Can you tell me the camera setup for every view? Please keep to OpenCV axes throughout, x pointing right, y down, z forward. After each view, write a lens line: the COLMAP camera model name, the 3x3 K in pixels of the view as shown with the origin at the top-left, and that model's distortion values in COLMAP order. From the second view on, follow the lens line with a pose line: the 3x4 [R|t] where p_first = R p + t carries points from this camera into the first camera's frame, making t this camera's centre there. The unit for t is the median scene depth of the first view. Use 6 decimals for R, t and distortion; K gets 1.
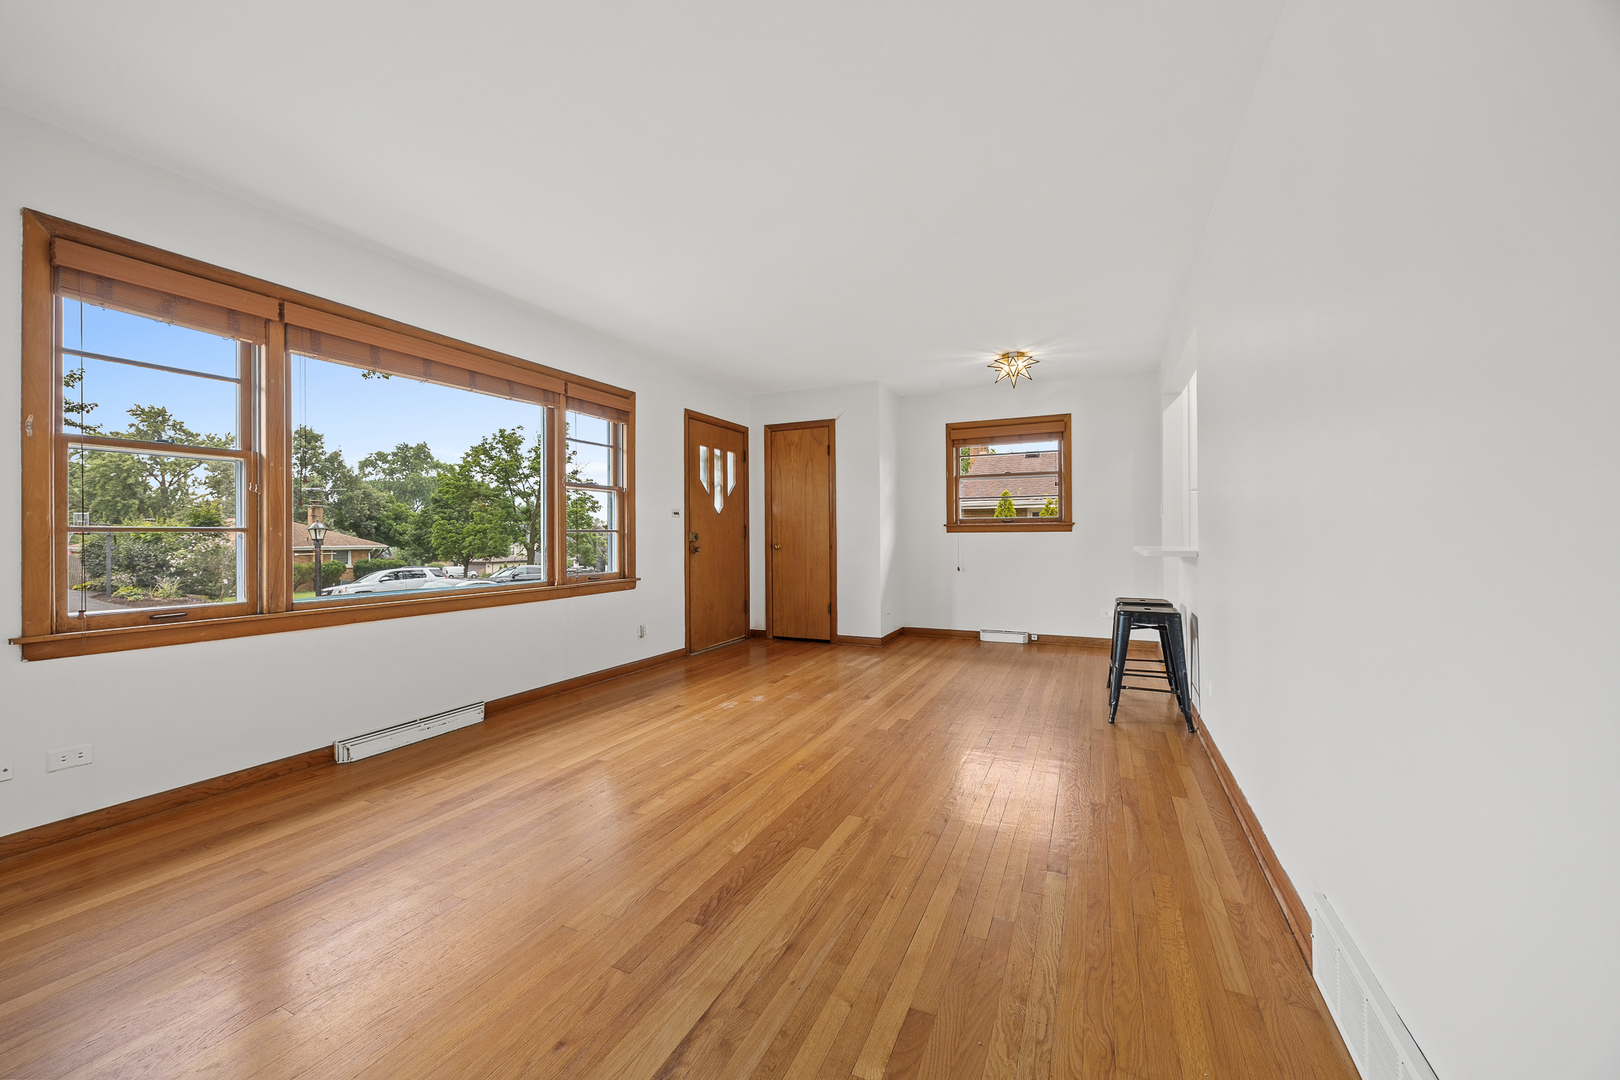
lens RADIAL K [[618.7, 0, 823.7], [0, 618.7, 537.7], [0, 0, 1]] dist [-0.002389, 0.000146]
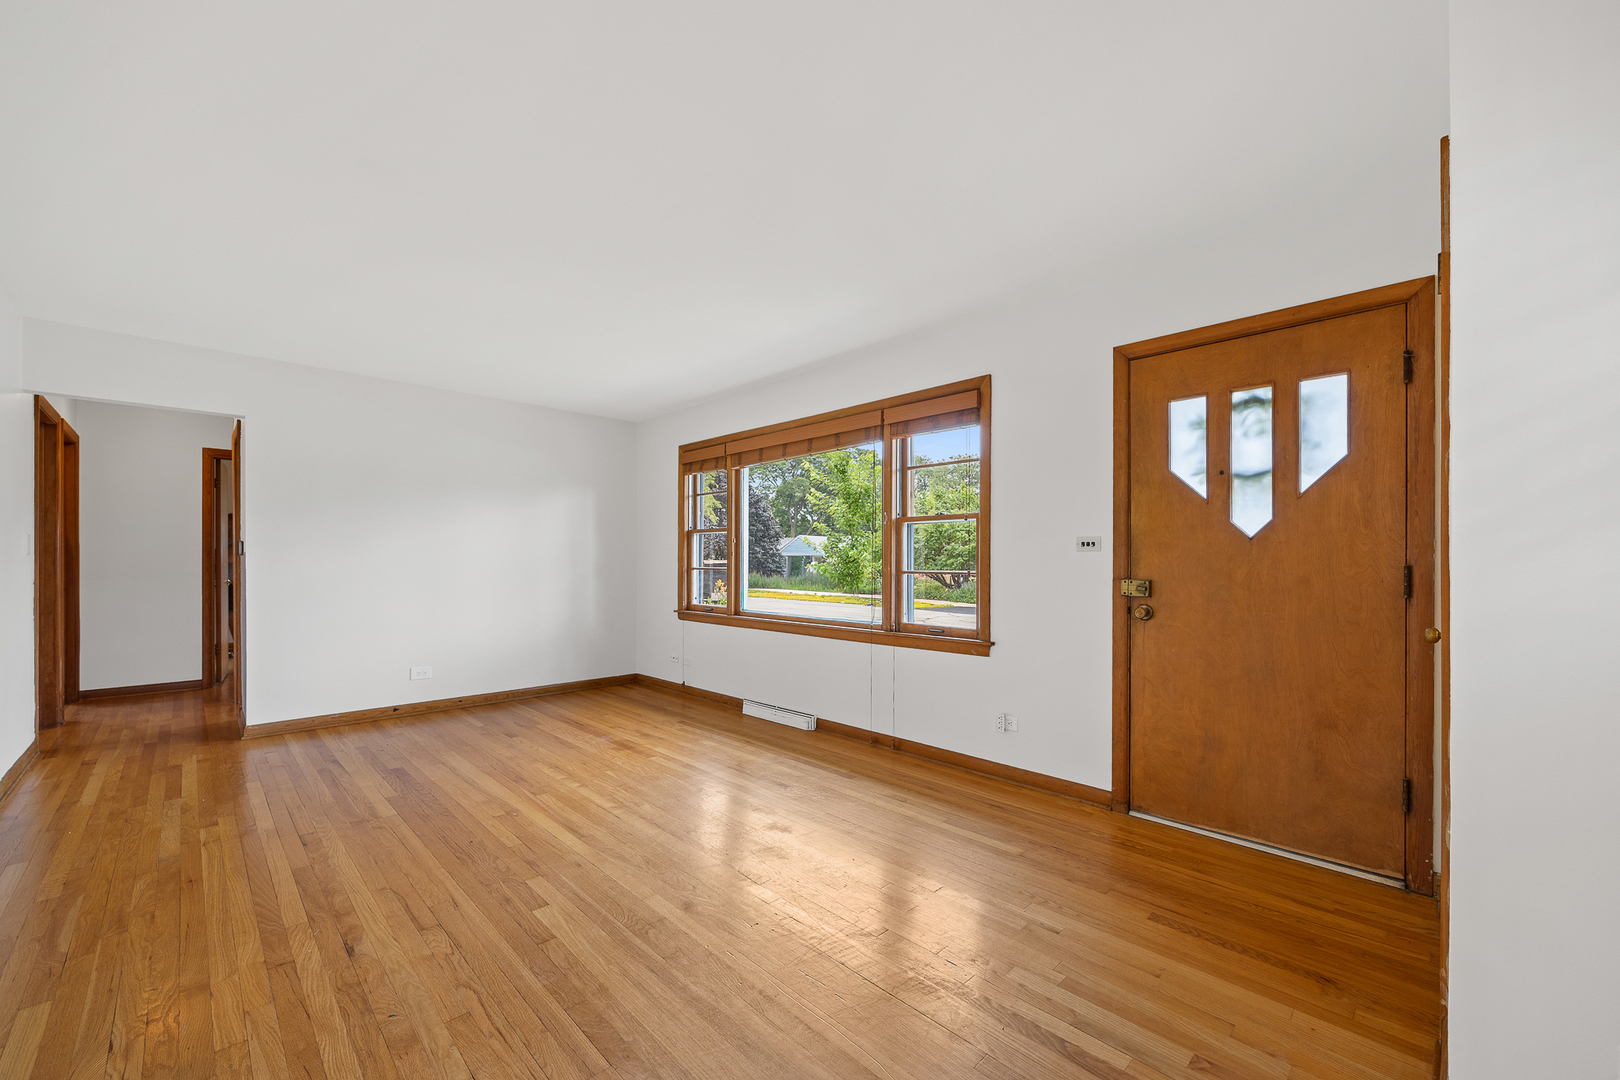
lens RADIAL K [[639.2, 0, 810.9], [0, 639.2, 565.4], [0, 0, 1]] dist [-0.001629, -0.000040]
pose [[-0.363798, 0.006842, -0.931453, 0.389425], [-0.008556, 0.999906, 0.010686, -0.023517], [0.931439, 0.011857, -0.363705, 0.950564]]
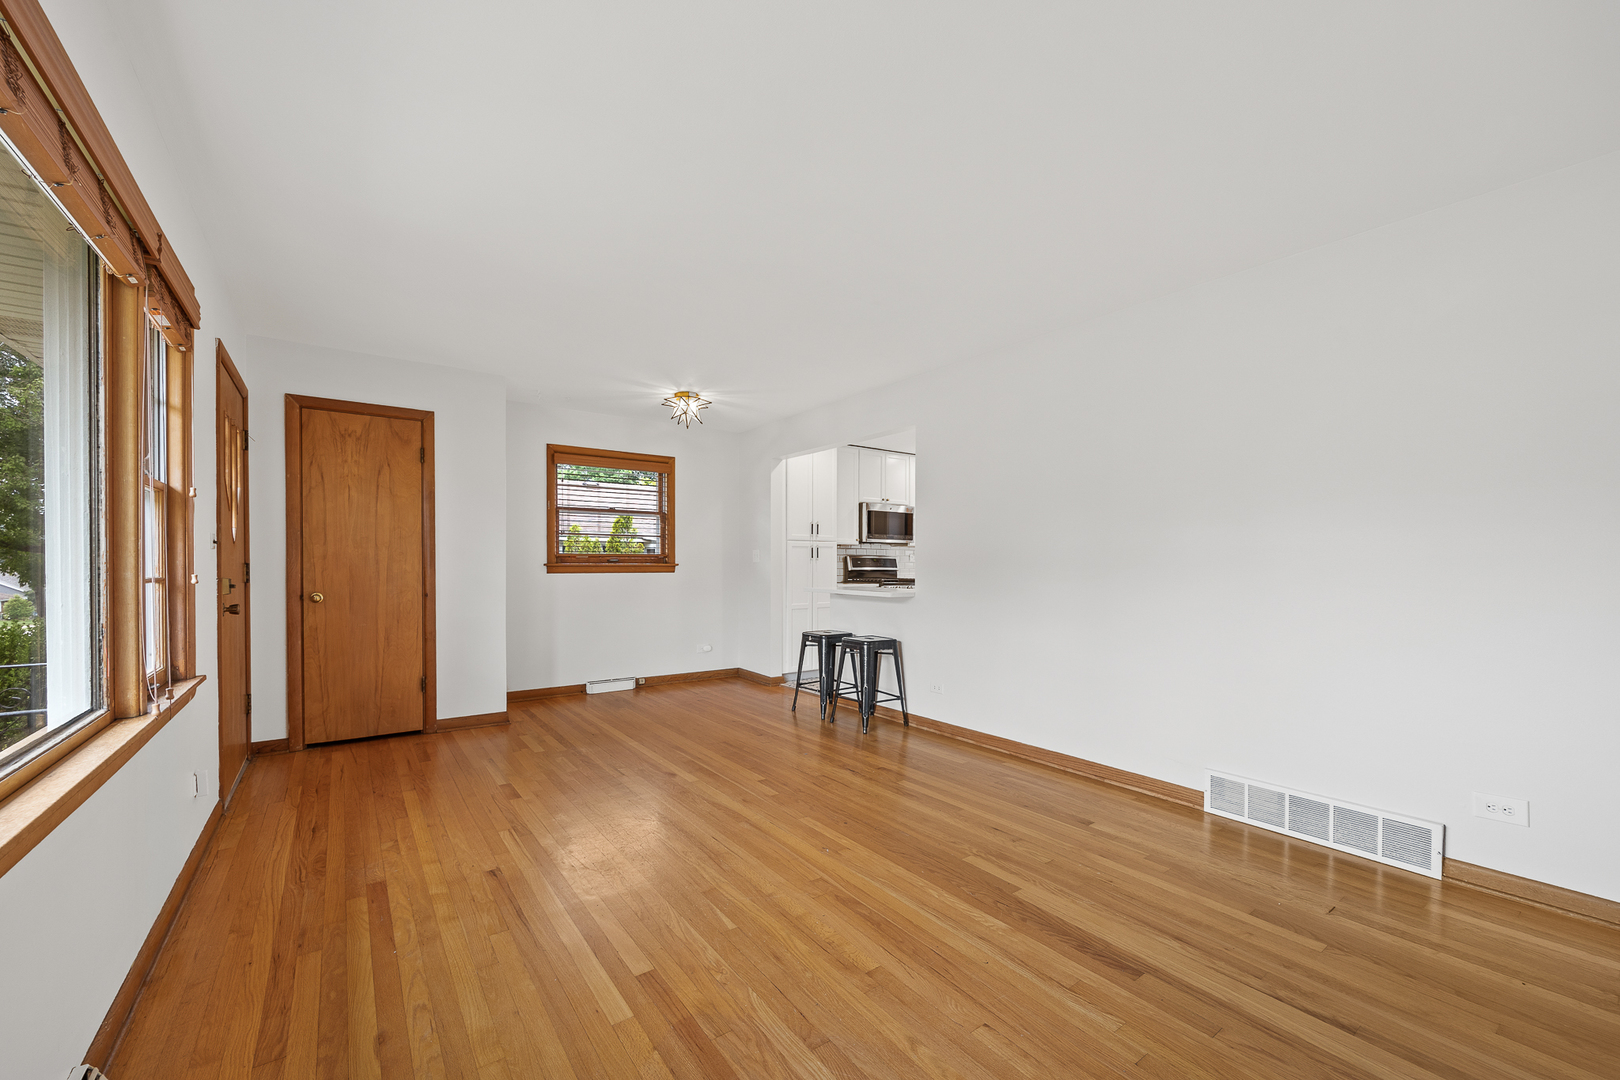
lens RADIAL K [[639.2, 0, 810.9], [0, 639.2, 565.4], [0, 0, 1]] dist [-0.001629, -0.000040]
pose [[0.497972, 0.004411, 0.867182, -0.442026], [-0.000279, 0.999988, -0.004926, -0.017118], [-0.867193, 0.002211, 0.497968, 0.296676]]
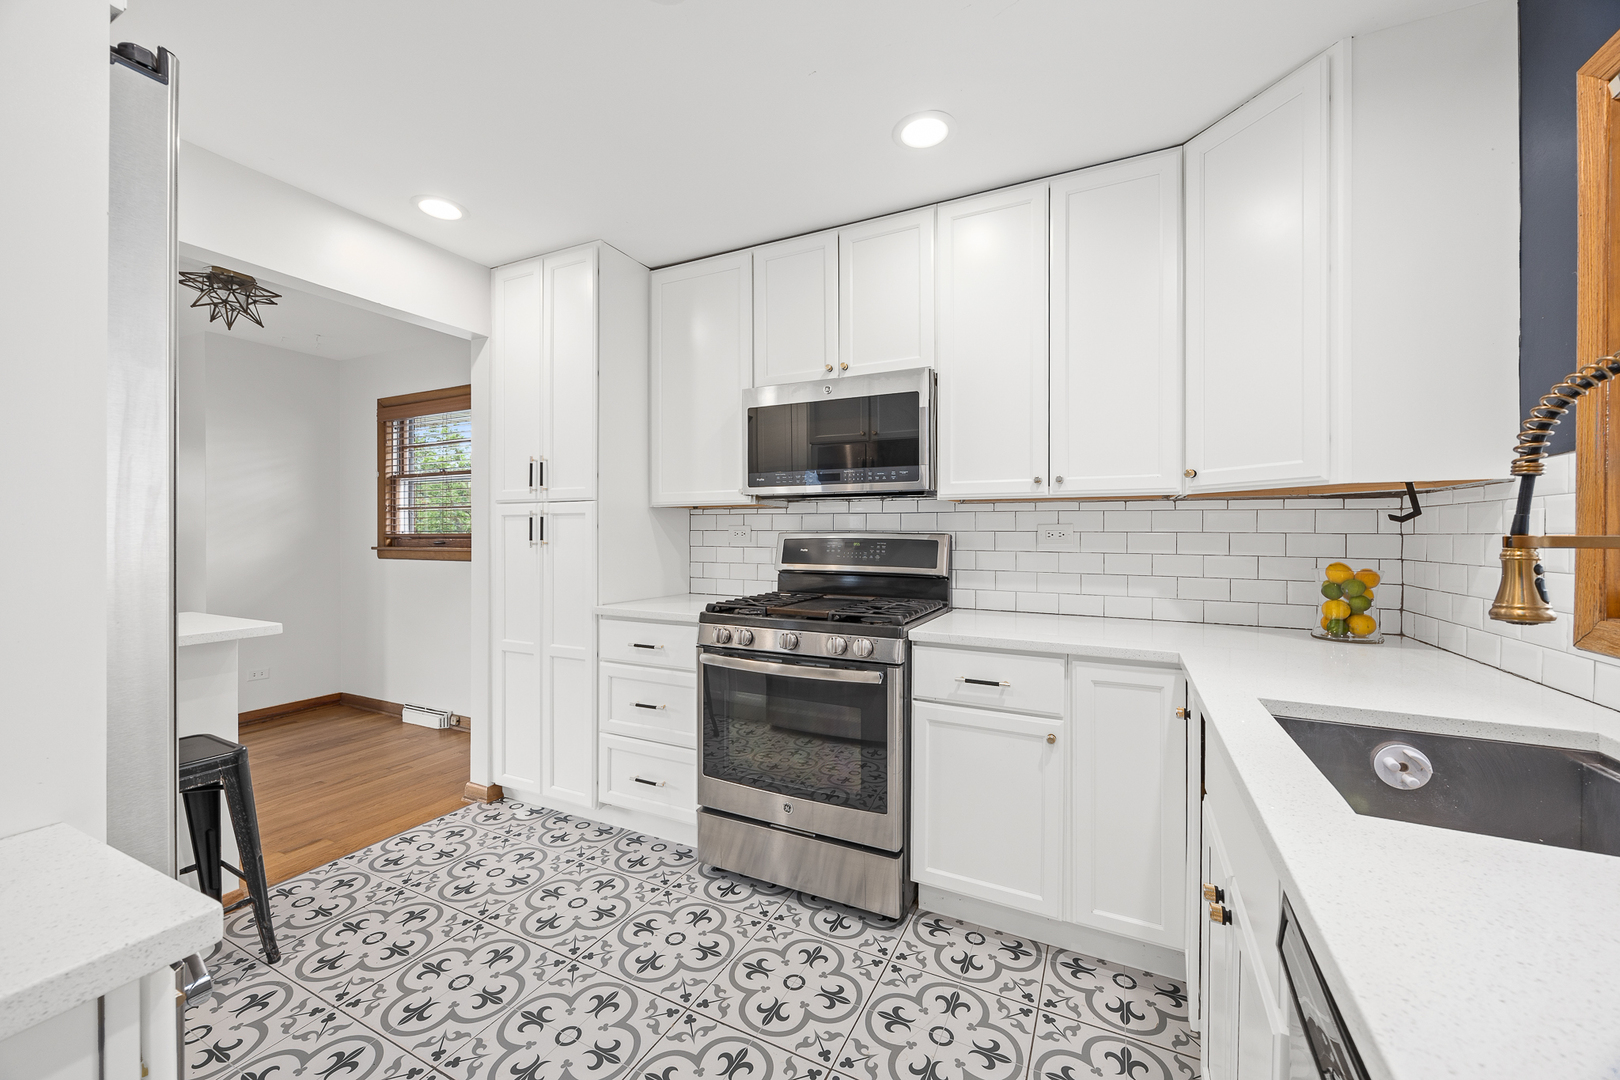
lens RADIAL K [[618.7, 0, 823.7], [0, 618.7, 537.7], [0, 0, 1]] dist [-0.002389, 0.000146]
pose [[0.999311, 0.008330, -0.036163, 0.835540], [-0.008335, 0.999965, 0.000012, -0.041224], [0.036162, 0.000290, 0.999346, 0.399169]]
